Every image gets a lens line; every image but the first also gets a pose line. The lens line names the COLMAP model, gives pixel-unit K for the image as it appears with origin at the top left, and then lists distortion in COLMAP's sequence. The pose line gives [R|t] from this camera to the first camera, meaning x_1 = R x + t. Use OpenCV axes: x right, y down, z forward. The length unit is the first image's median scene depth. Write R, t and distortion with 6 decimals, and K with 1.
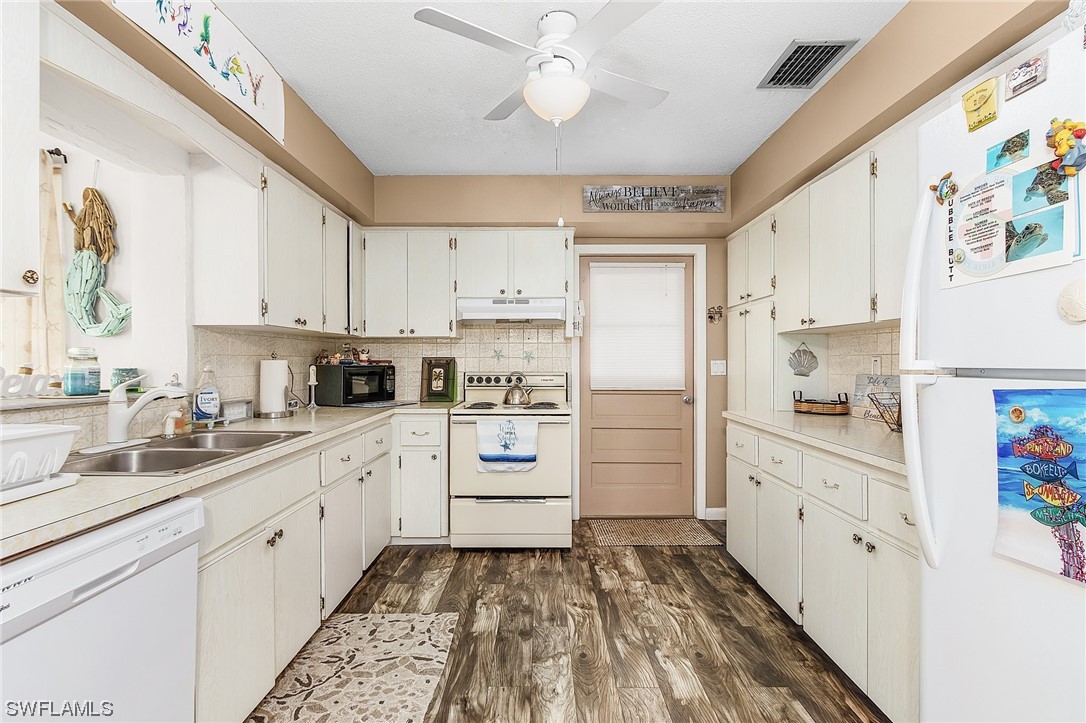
lens RADIAL K [[515.5, 0, 538.6], [0, 515.5, 369.0], [0, 0, 1]] dist [0.003913, 0.000914]
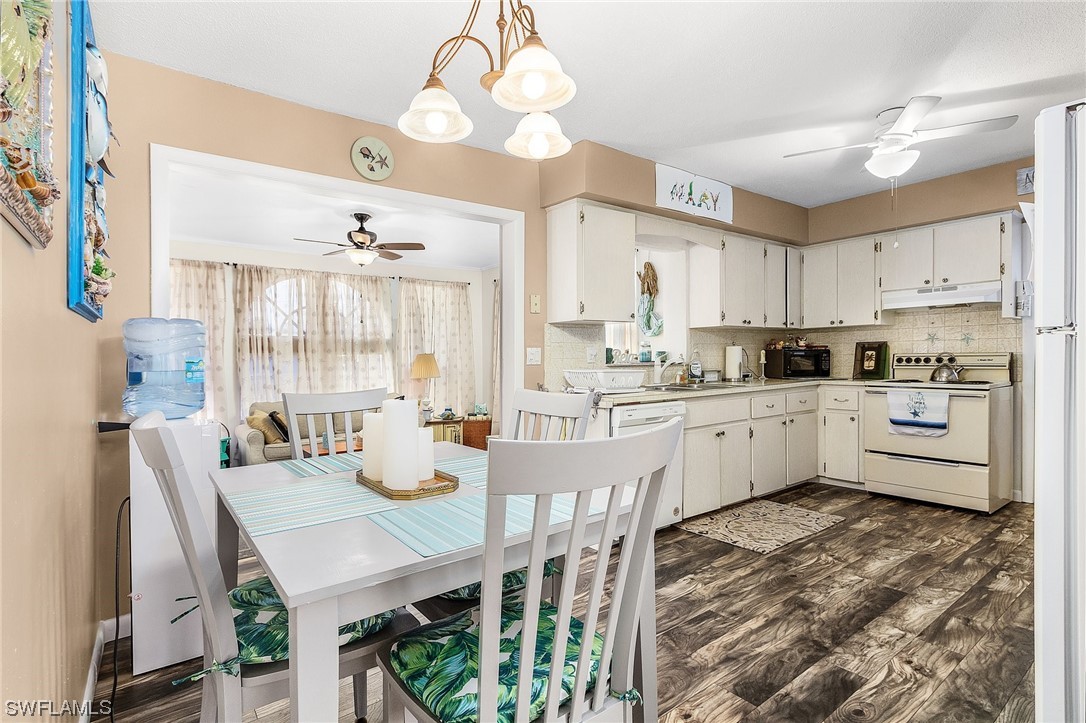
lens RADIAL K [[515.5, 0, 538.6], [0, 515.5, 369.0], [0, 0, 1]] dist [0.003913, 0.000914]
pose [[0.611969, 0.008445, -0.790837, 0.404935], [0.003464, 0.999905, 0.013359, 0.031105], [0.790874, -0.010915, 0.611881, -0.492146]]
